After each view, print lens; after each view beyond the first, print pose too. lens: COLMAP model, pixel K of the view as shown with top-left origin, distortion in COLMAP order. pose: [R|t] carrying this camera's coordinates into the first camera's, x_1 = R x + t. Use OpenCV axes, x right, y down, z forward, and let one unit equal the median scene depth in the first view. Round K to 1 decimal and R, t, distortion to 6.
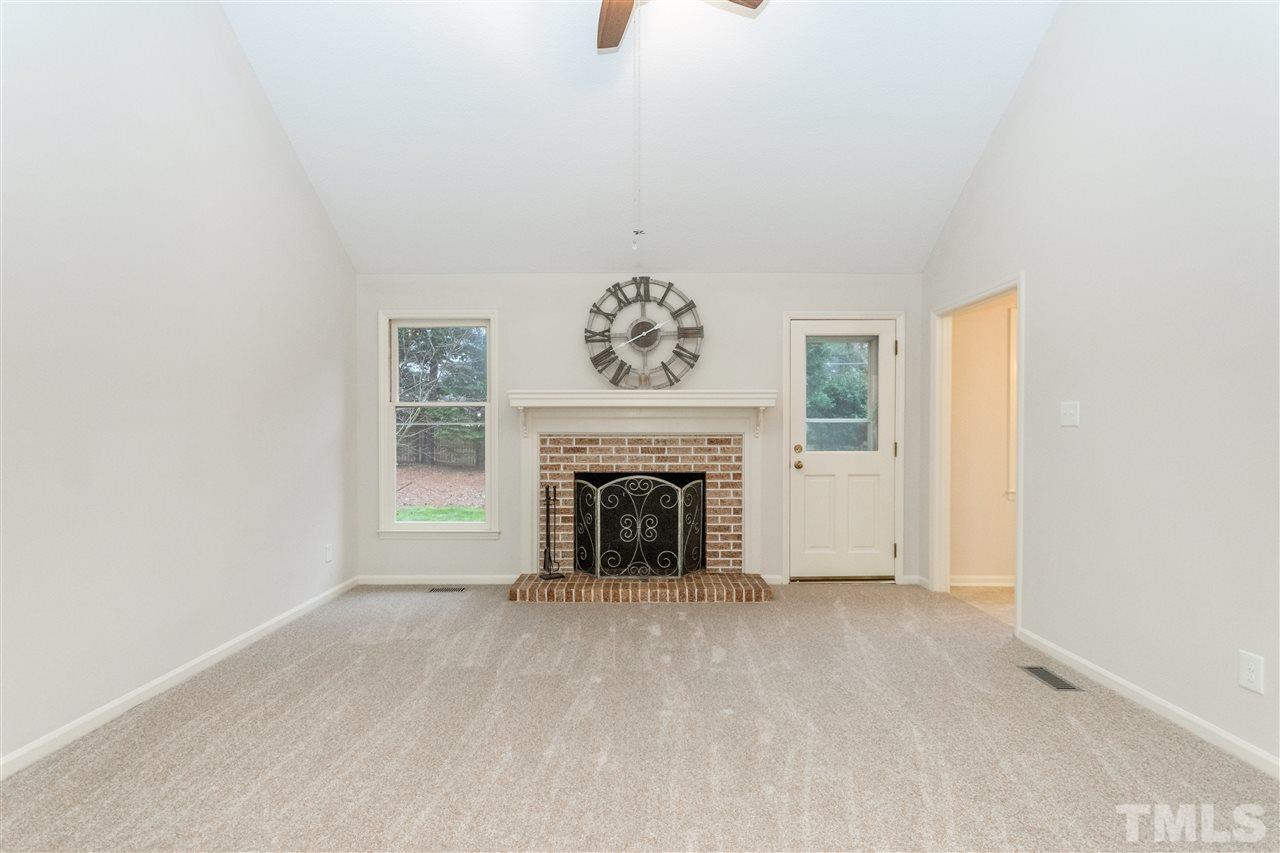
lens RADIAL K [[587.1, 0, 634.3], [0, 587.1, 432.6], [0, 0, 1]] dist [-0.001711, 0.000608]
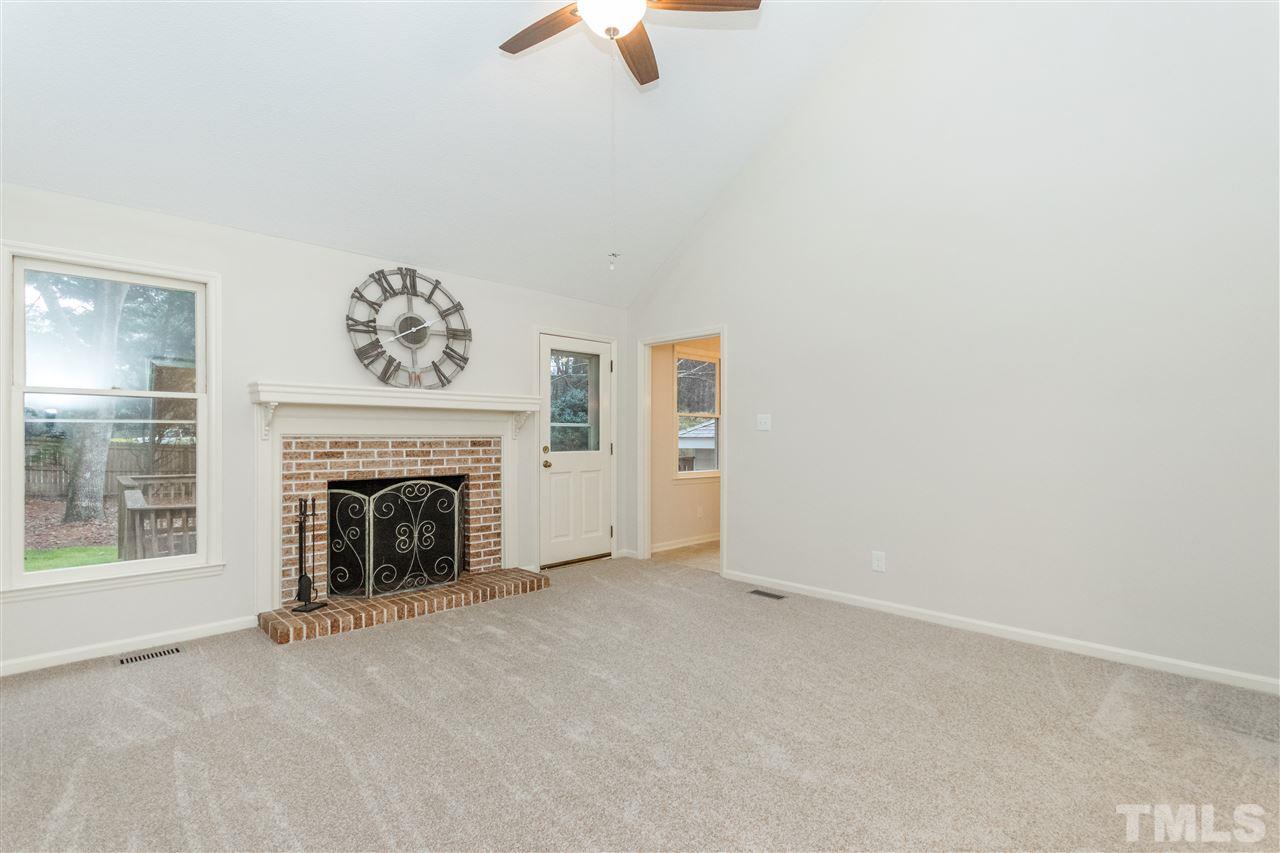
lens RADIAL K [[587.1, 0, 627.4], [0, 587.1, 429.1], [0, 0, 1]] dist [-0.001711, 0.000608]
pose [[0.725605, 0.009558, 0.688045, -0.378818], [0.000312, 0.999899, -0.014219, 0.004497], [-0.688111, 0.010532, 0.725529, 0.083166]]
